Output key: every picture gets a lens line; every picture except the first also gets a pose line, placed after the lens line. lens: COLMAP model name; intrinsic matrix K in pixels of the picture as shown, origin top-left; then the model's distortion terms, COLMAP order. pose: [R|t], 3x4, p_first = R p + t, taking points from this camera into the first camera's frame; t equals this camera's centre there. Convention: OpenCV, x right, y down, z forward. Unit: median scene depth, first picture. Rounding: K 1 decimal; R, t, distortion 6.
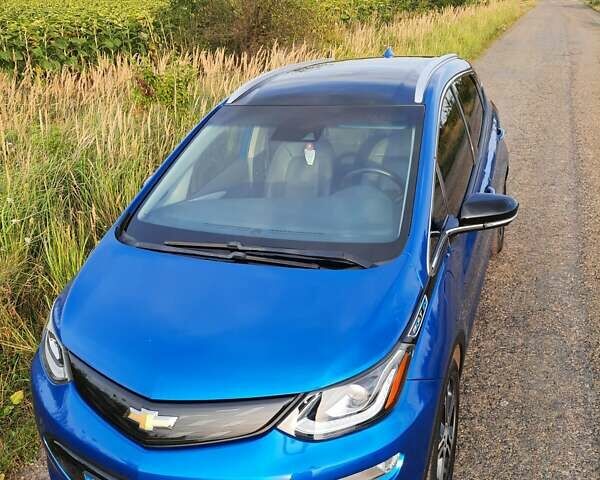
lens RADIAL K [[577.6, 0, 300.0], [0, 577.6, 240.0], [0, 0, 1]] dist [0.126895, -0.188441]
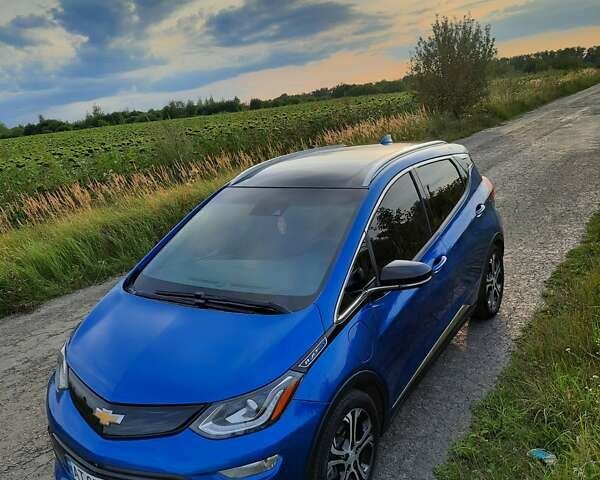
lens RADIAL K [[577.6, 0, 300.0], [0, 577.6, 240.0], [0, 0, 1]] dist [0.126895, -0.188441]
pose [[0.983416, 0.017964, -0.180473, 0.327572], [-0.038090, 0.993347, -0.108677, 0.019033], [0.177320, 0.113749, 0.977558, -0.243479]]
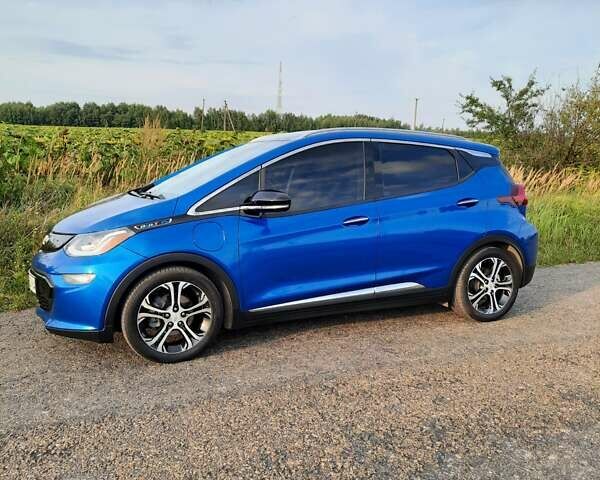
lens RADIAL K [[577.6, 0, 300.0], [0, 577.6, 240.0], [0, 0, 1]] dist [0.126895, -0.188441]
pose [[0.723698, 0.170512, -0.668720, 1.404788], [-0.321298, 0.940820, -0.107820, 0.182392], [0.610761, 0.292888, 0.735655, -0.015052]]
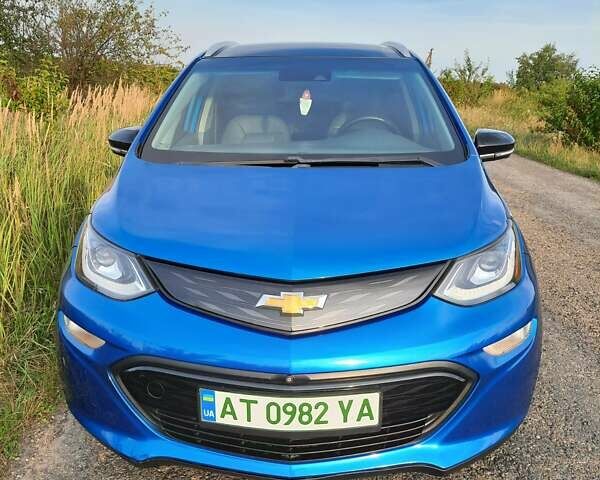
lens RADIAL K [[577.6, 0, 300.0], [0, 577.6, 240.0], [0, 0, 1]] dist [0.126895, -0.188441]
pose [[0.934923, -0.021688, 0.354187, -0.415688], [0.069529, 0.989979, -0.122911, 0.241144], [-0.347972, 0.139539, 0.927062, 0.133374]]
